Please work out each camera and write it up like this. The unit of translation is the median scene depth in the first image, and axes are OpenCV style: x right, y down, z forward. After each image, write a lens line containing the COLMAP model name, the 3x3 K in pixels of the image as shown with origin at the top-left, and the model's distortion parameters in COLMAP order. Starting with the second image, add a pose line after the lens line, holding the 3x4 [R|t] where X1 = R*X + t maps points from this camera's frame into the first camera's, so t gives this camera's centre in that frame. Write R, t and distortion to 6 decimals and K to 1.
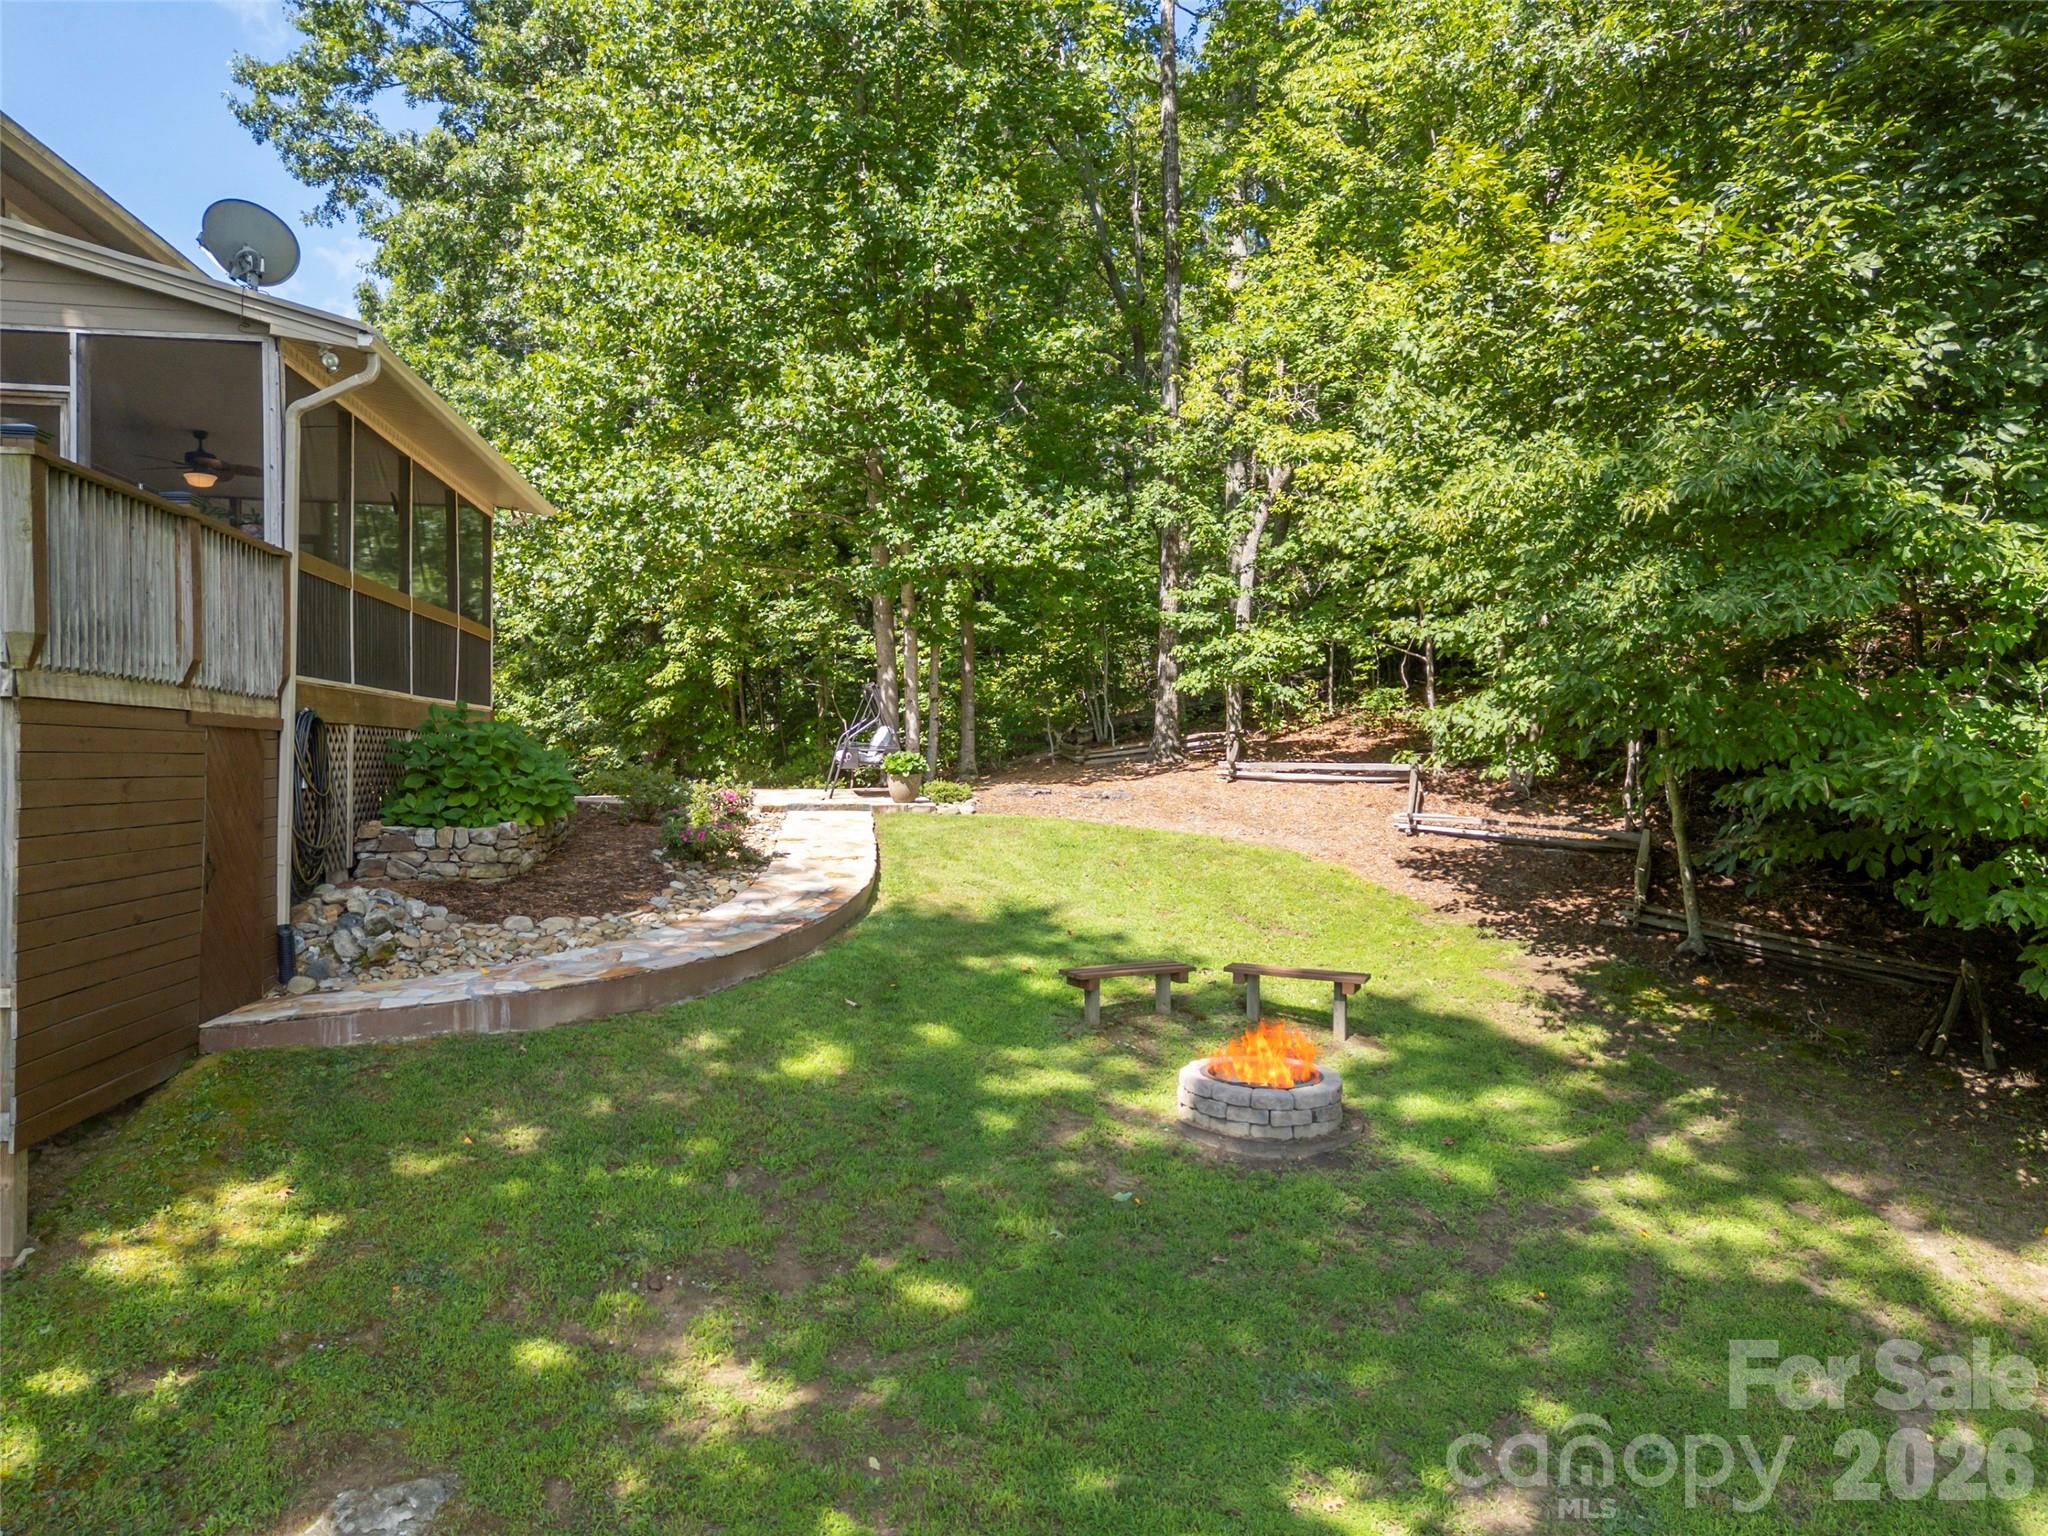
lens RADIAL K [[1513.7, 0, 1013.0], [0, 1513.7, 768.9], [0, 0, 1]] dist [0.063408, -0.042834]
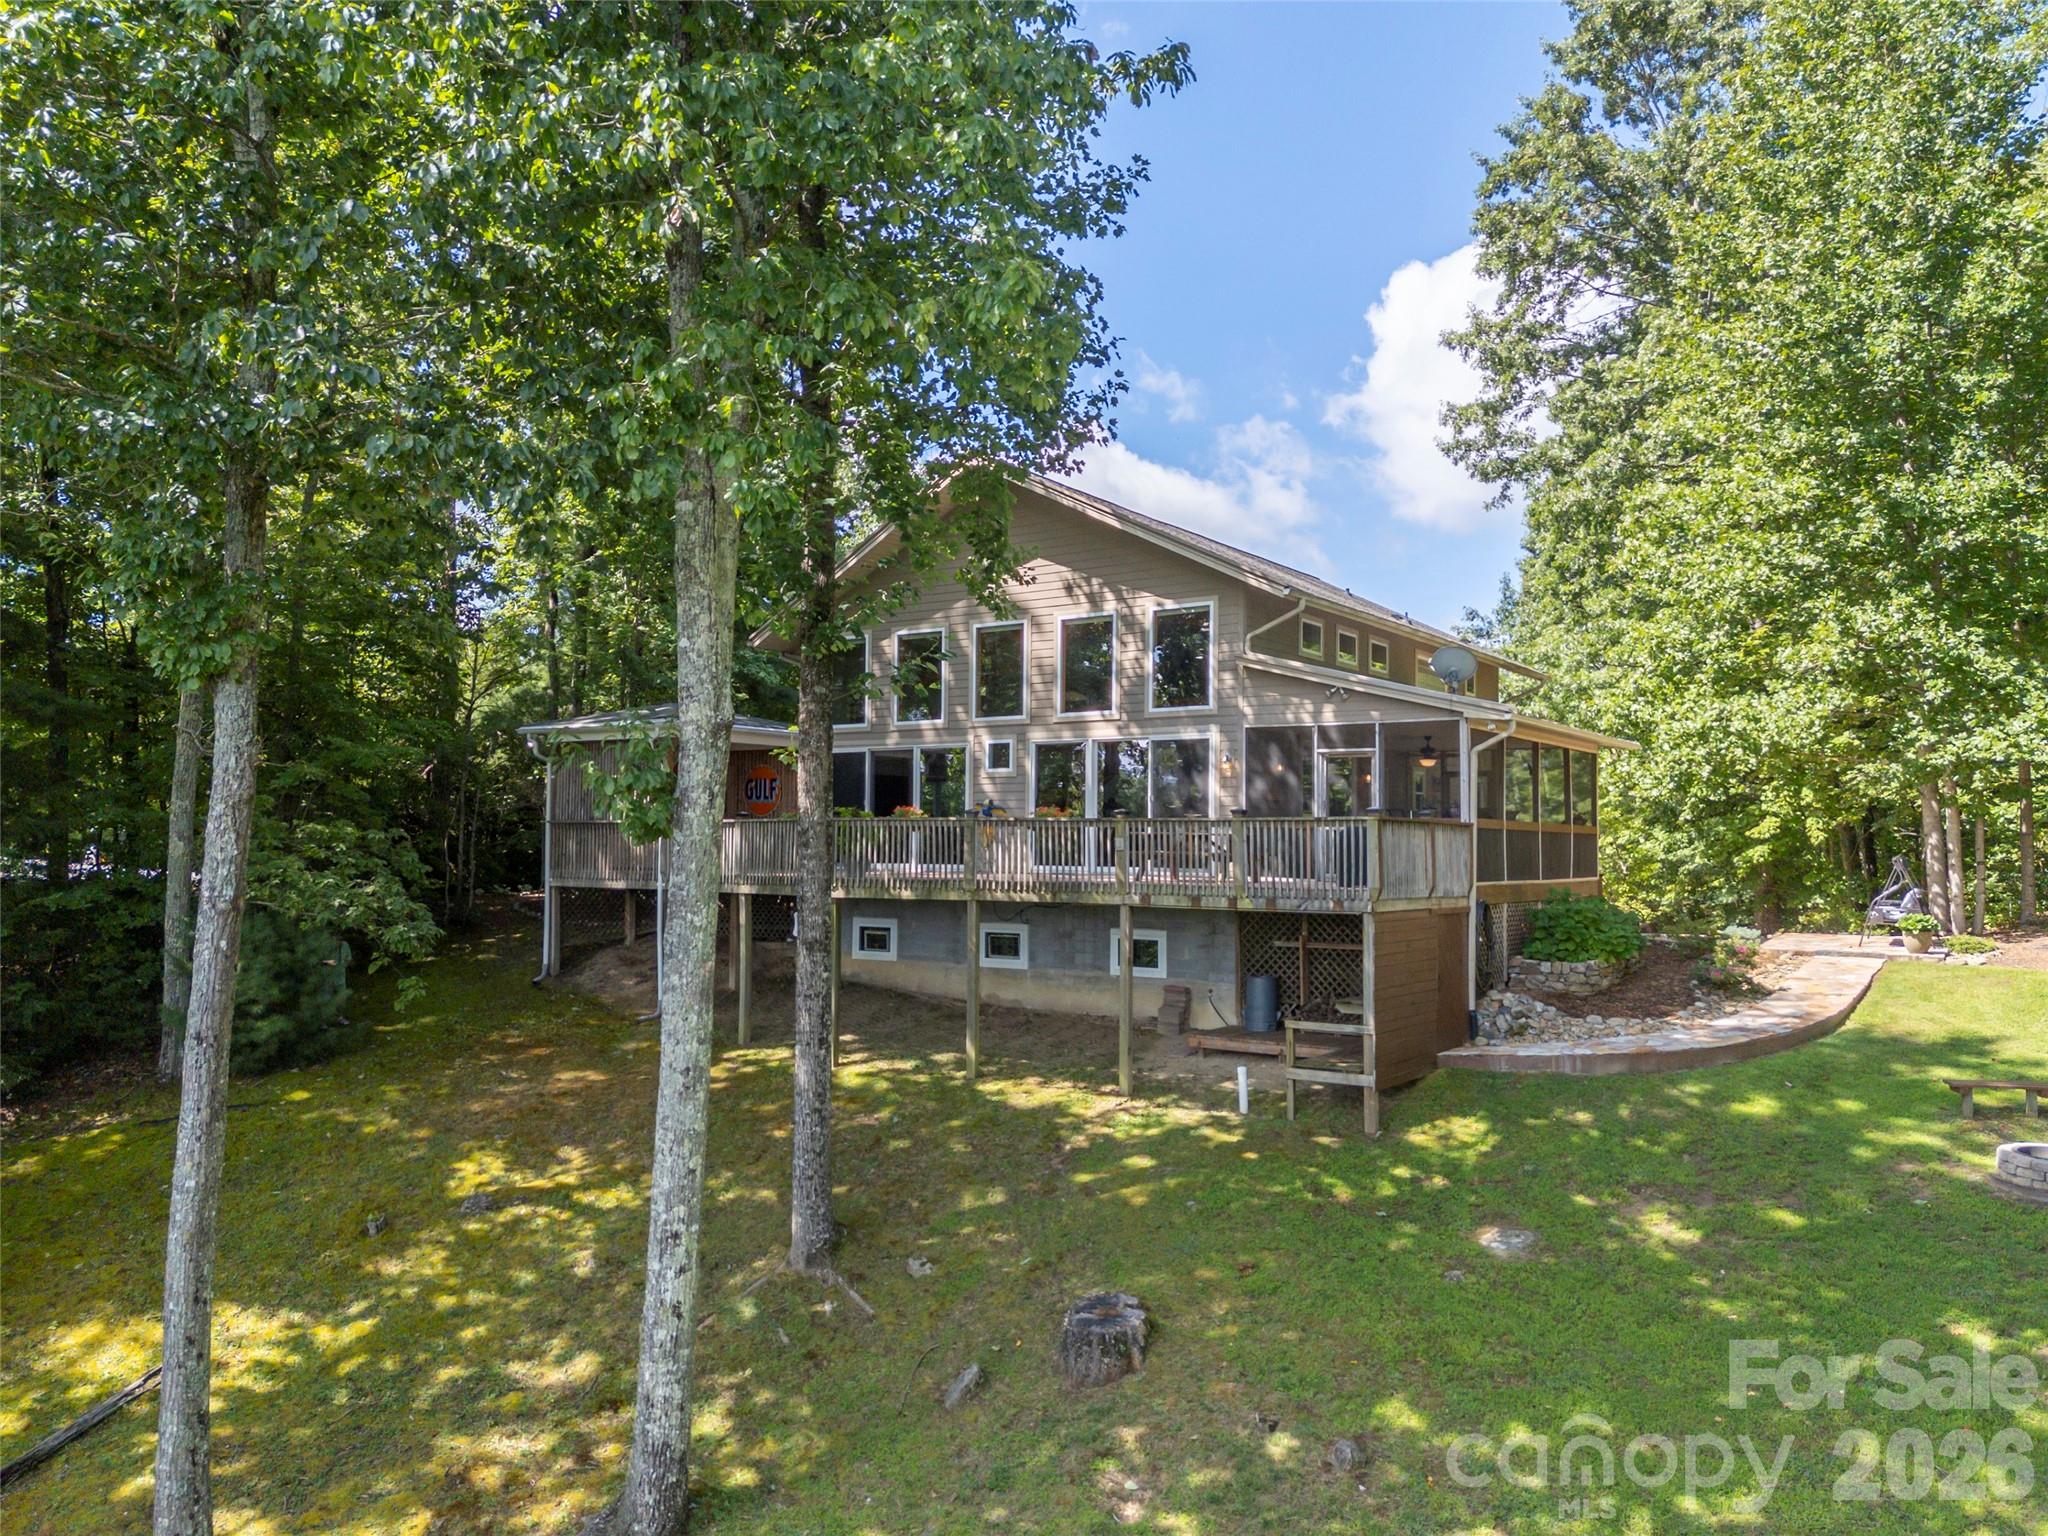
lens RADIAL K [[1513.7, 0, 1013.0], [0, 1513.7, 768.9], [0, 0, 1]] dist [0.063408, -0.042834]
pose [[0.739623, -0.034750, -0.672123, 0.239415], [-0.005915, 0.998292, -0.058122, -0.052144], [0.672995, 0.046964, 0.738154, -0.495392]]
